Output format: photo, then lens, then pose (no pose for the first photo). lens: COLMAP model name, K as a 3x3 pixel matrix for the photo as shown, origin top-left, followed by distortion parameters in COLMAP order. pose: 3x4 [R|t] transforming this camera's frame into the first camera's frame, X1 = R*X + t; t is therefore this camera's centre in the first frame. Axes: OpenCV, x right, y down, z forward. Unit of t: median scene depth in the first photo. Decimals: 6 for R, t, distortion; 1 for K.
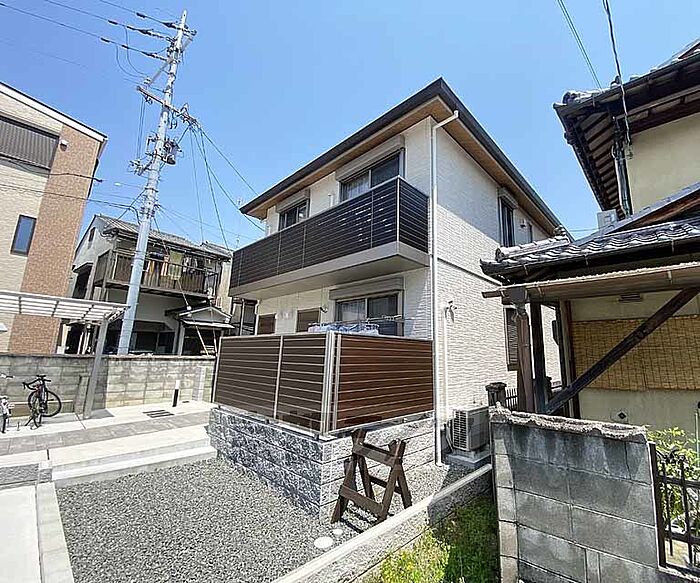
lens RADIAL K [[314.5, 0, 387.4], [0, 314.5, 293.7], [0, 0, 1]] dist [0.019940, -0.021075]
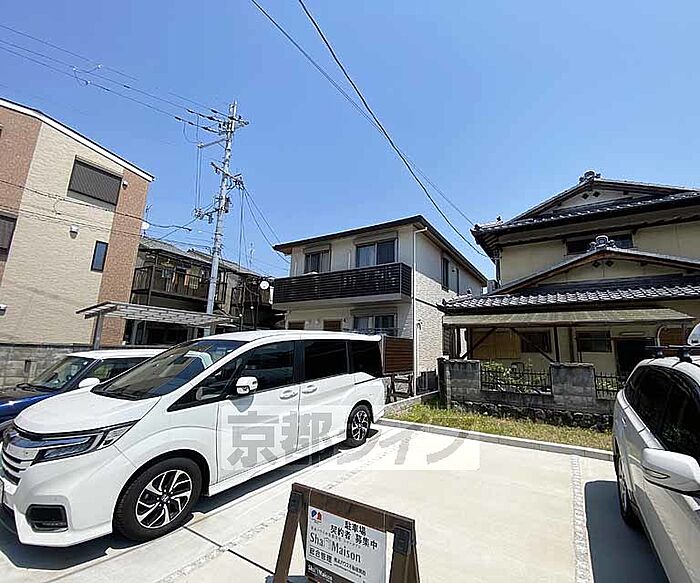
lens RADIAL K [[314.5, 0, 387.4], [0, 314.5, 293.7], [0, 0, 1]] dist [0.019940, -0.021075]
pose [[0.976066, 0.037737, 0.214176, -0.317146], [-0.040898, 0.999110, 0.010345, -0.112678], [-0.213595, -0.018857, 0.976740, -0.665622]]
